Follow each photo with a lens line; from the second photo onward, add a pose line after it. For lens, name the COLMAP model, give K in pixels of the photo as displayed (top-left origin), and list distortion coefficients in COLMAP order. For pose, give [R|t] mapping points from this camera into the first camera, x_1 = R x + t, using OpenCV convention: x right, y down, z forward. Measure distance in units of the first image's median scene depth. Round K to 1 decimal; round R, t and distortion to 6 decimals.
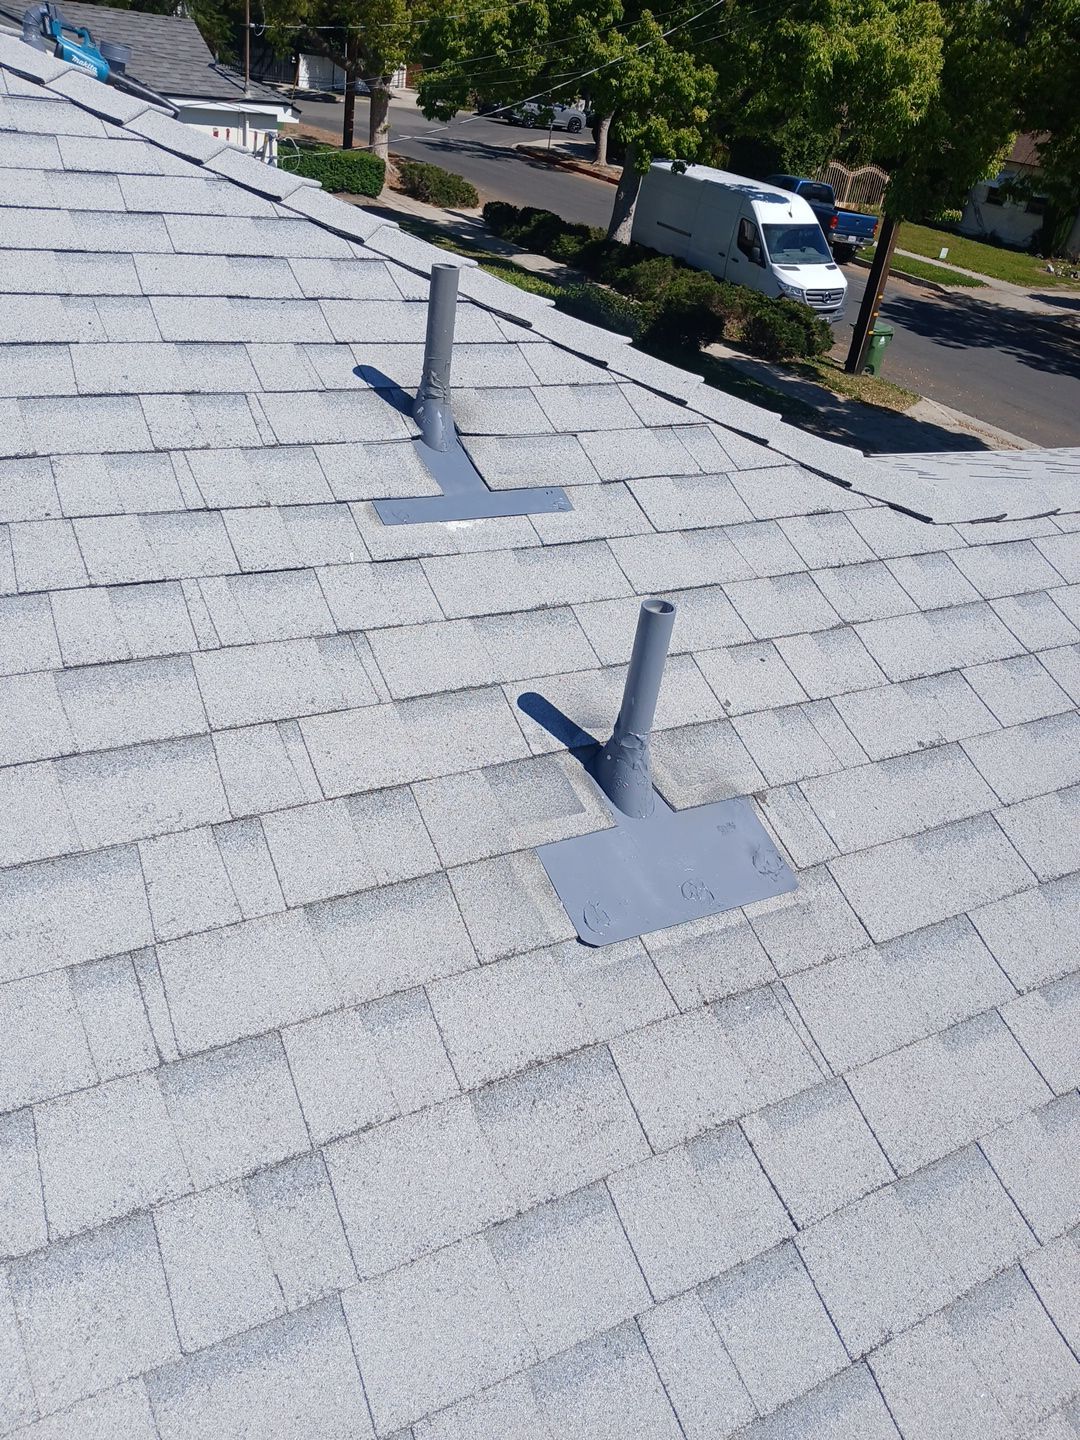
lens RADIAL K [[1110.9, 0, 540.0], [0, 1110.9, 720.0], [0, 0, 1]] dist [0.096114, -0.197259]
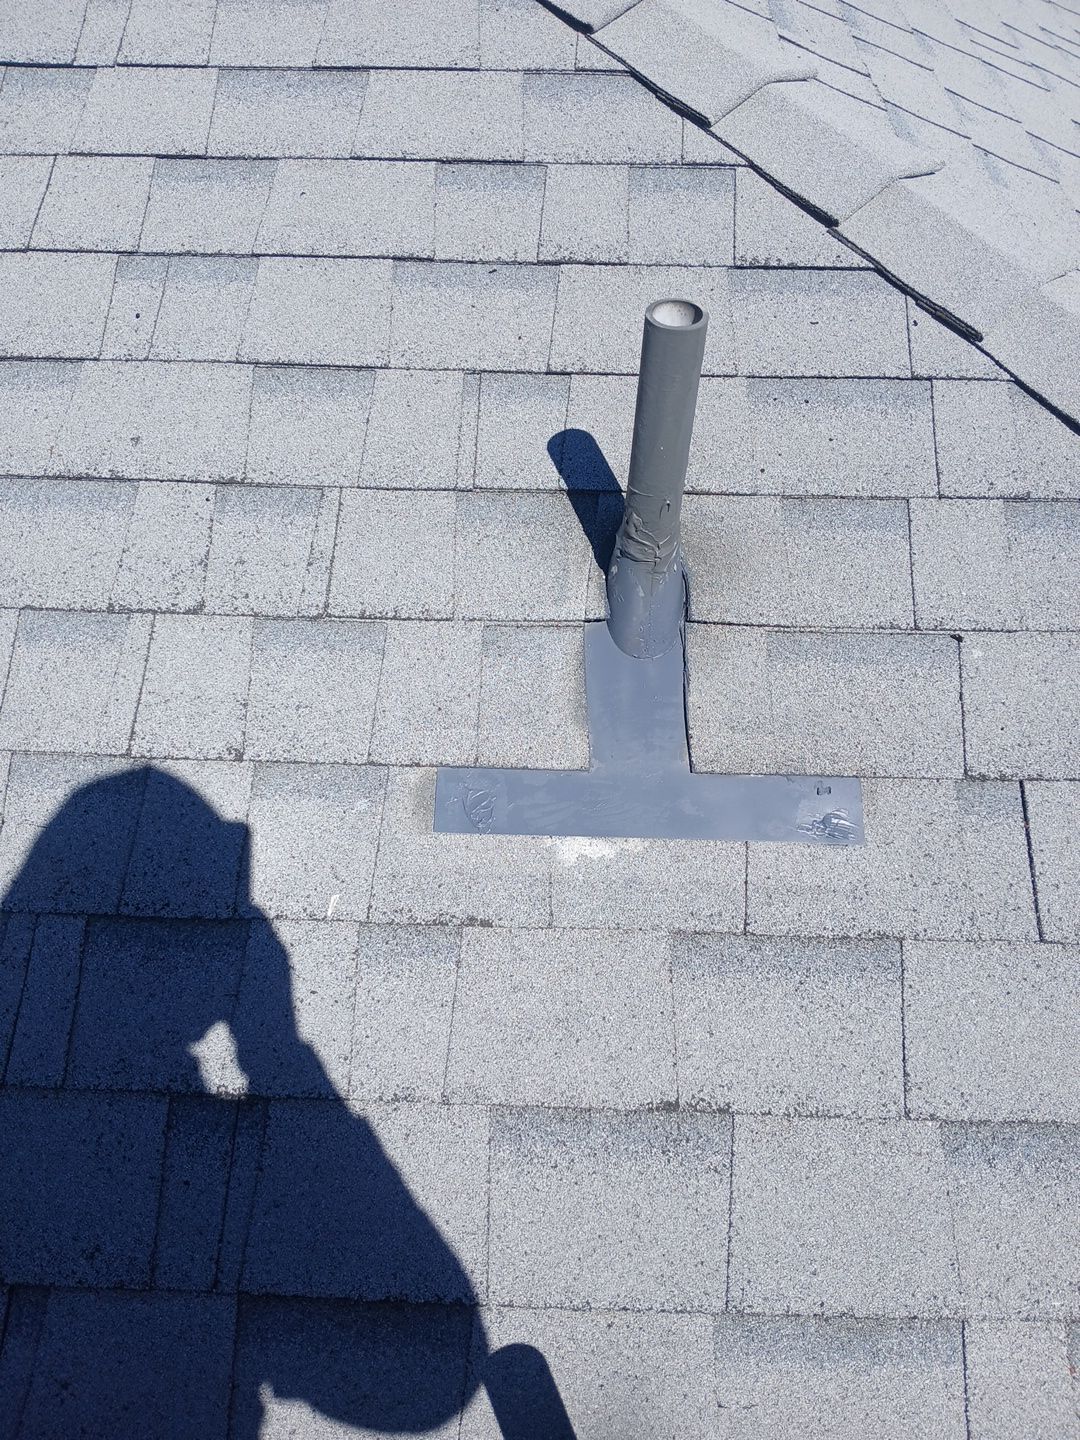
lens RADIAL K [[1110.9, 0, 540.0], [0, 1110.9, 720.0], [0, 0, 1]] dist [0.096114, -0.197259]
pose [[0.851977, 0.302085, -0.427644, 0.100649], [-0.184331, 0.937537, 0.295037, -0.351222], [0.490058, -0.172537, 0.854444, 0.529633]]
